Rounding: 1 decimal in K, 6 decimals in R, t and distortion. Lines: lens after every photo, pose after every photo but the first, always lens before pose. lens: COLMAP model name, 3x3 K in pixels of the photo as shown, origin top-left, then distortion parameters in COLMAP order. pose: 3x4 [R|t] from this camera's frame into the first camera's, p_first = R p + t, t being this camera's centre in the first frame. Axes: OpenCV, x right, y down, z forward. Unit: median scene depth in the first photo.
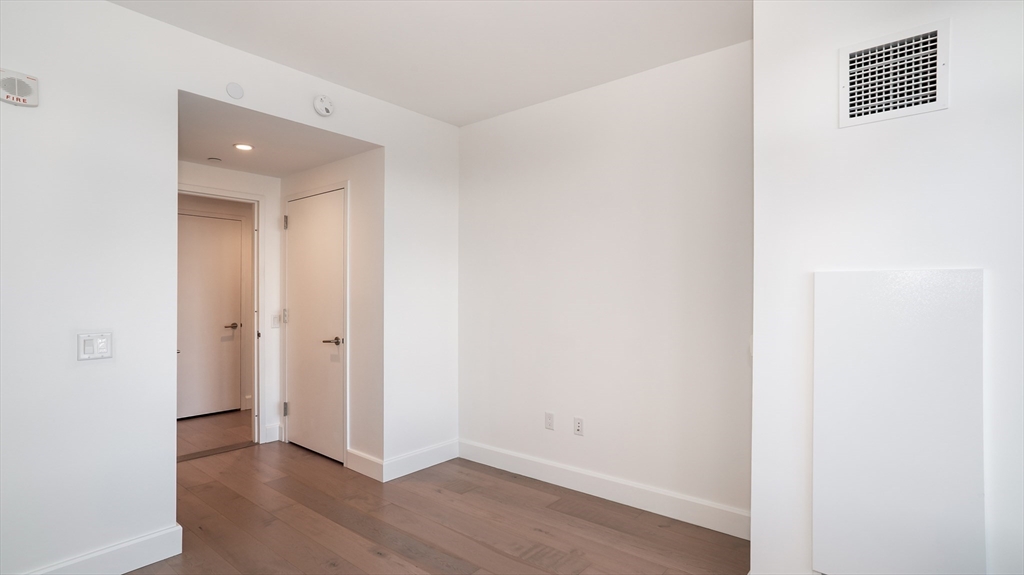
lens RADIAL K [[508.6, 0, 509.1], [0, 508.6, 301.5], [0, 0, 1]] dist [-0.004549, -0.000745]
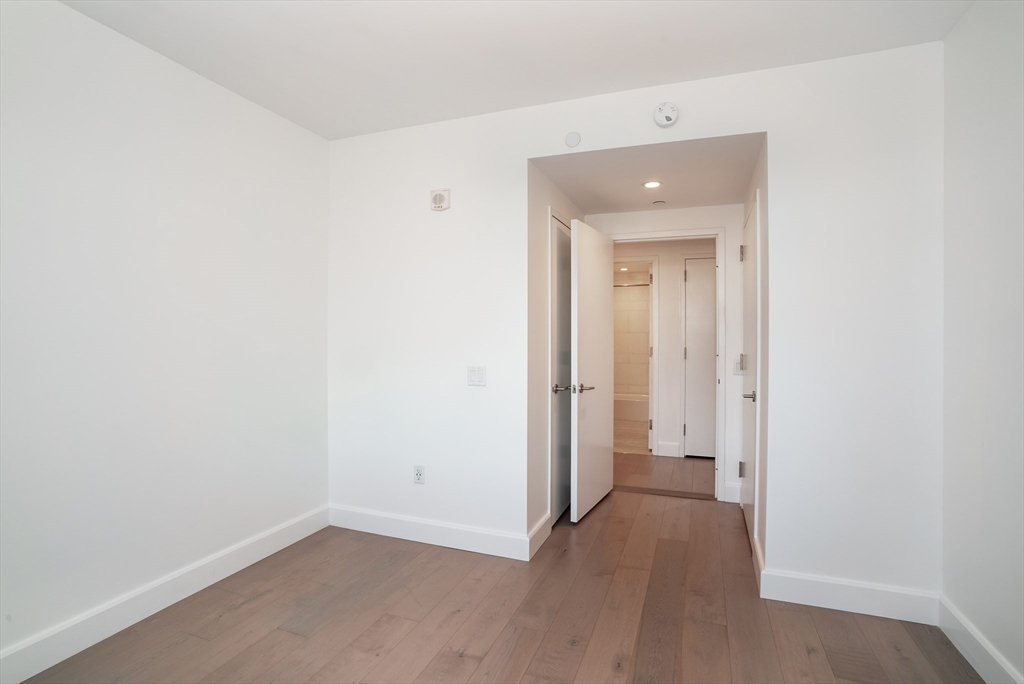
lens RADIAL K [[522.0, 0, 512.0], [0, 522.0, 342.0], [0, 0, 1]] dist [0.000369, 0.000077]
pose [[0.327462, 0.009538, -0.944816, 0.344310], [-0.010035, 0.999928, 0.006616, -0.008650], [0.944811, 0.007315, 0.327534, 0.432889]]
